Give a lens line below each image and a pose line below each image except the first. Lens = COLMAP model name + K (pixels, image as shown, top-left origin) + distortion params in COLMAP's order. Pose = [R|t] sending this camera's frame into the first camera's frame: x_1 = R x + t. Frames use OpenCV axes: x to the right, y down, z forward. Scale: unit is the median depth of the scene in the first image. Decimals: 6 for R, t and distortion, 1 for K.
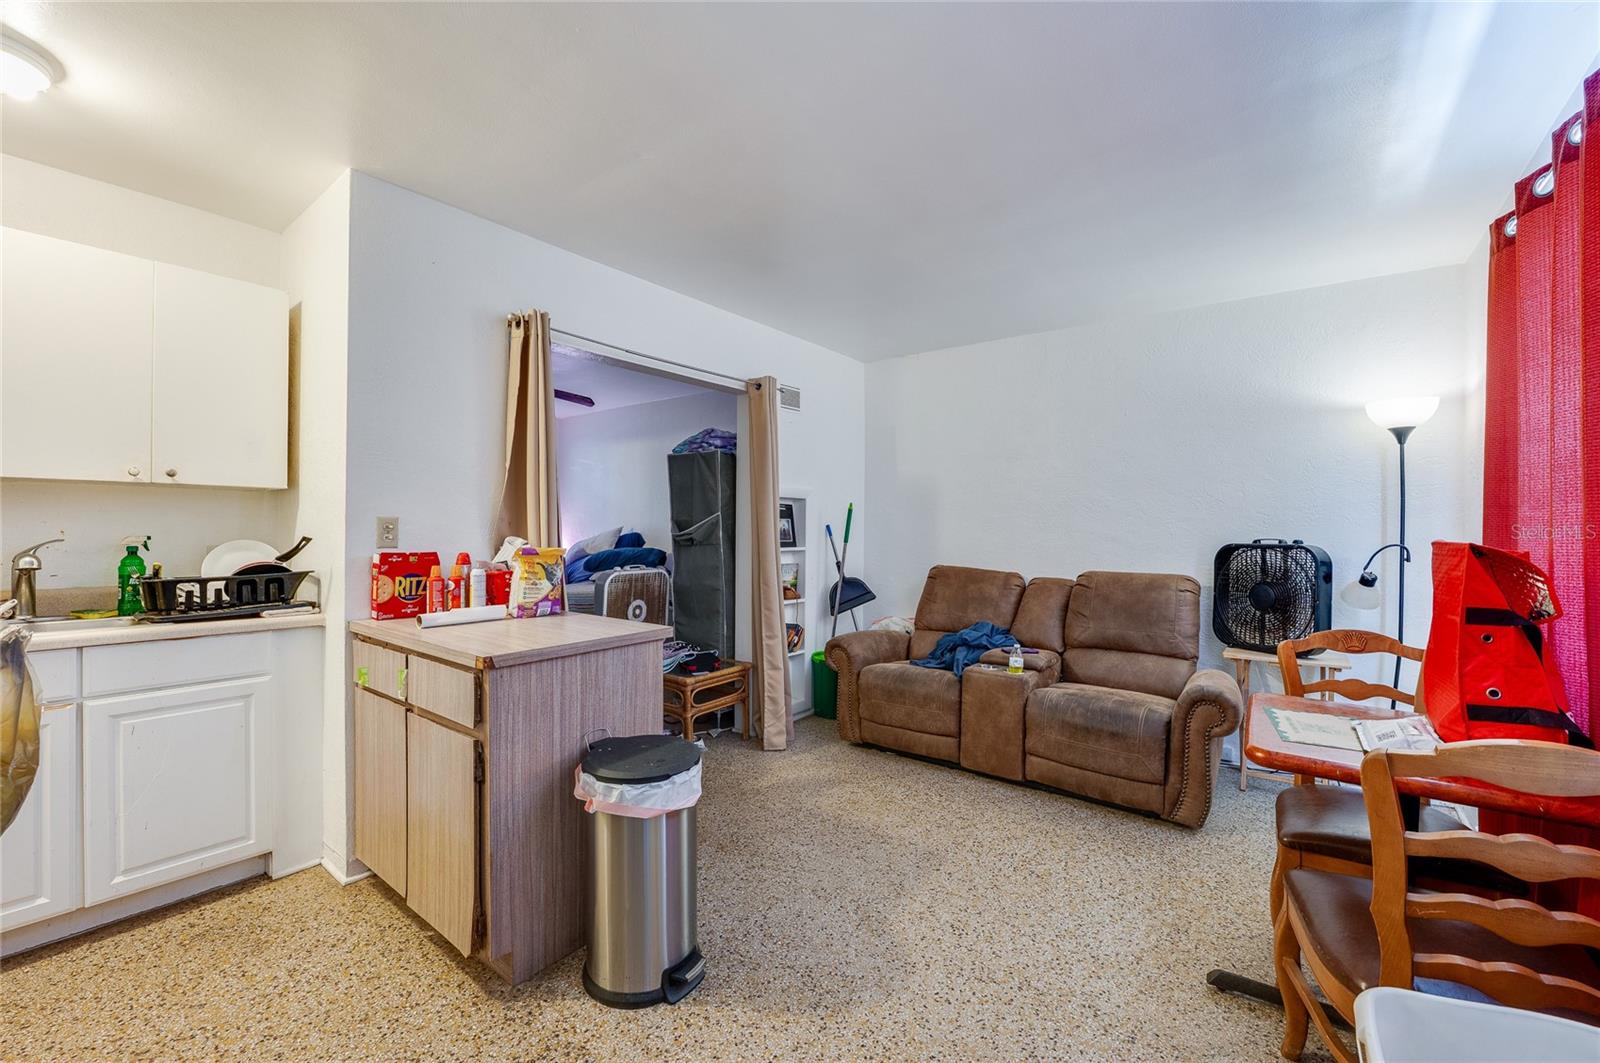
lens RADIAL K [[637.0, 0, 802.8], [0, 637.0, 528.8], [0, 0, 1]] dist [-0.022659, 0.000105]
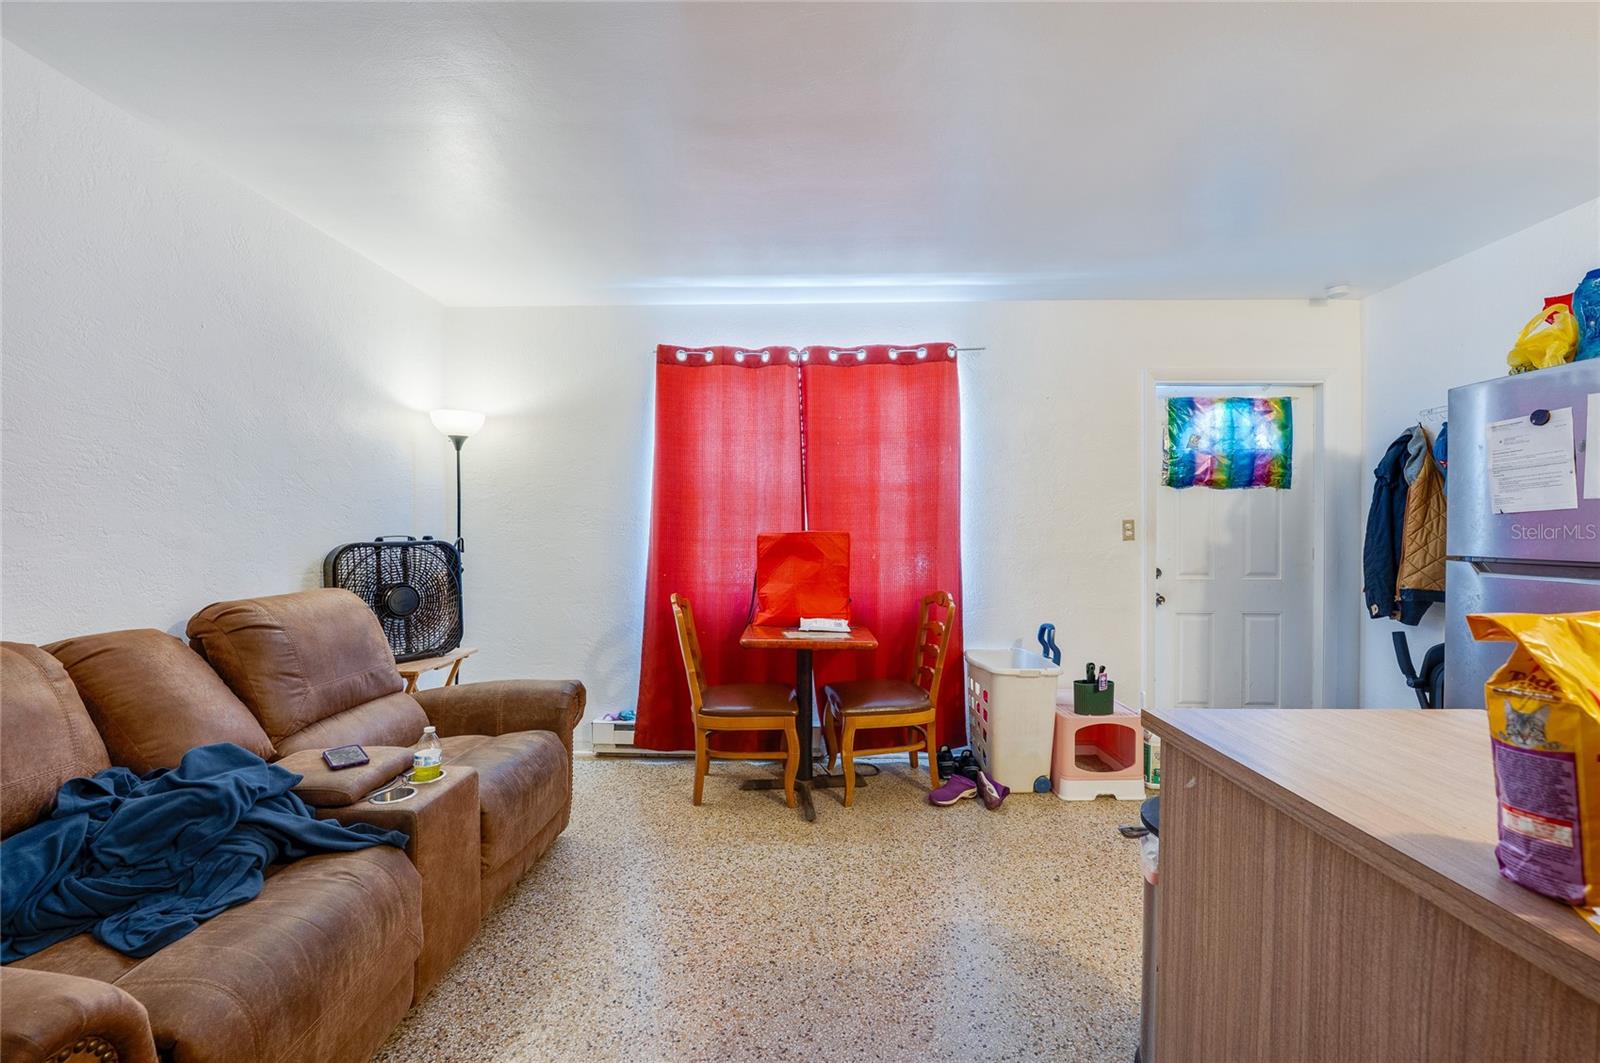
lens RADIAL K [[637.0, 0, 802.8], [0, 637.0, 528.8], [0, 0, 1]] dist [-0.022659, 0.000105]
pose [[-0.587414, -0.007639, 0.809251, -0.448376], [-0.000359, 0.999958, 0.009179, -0.003175], [-0.809287, 0.005101, -0.587392, 1.471774]]
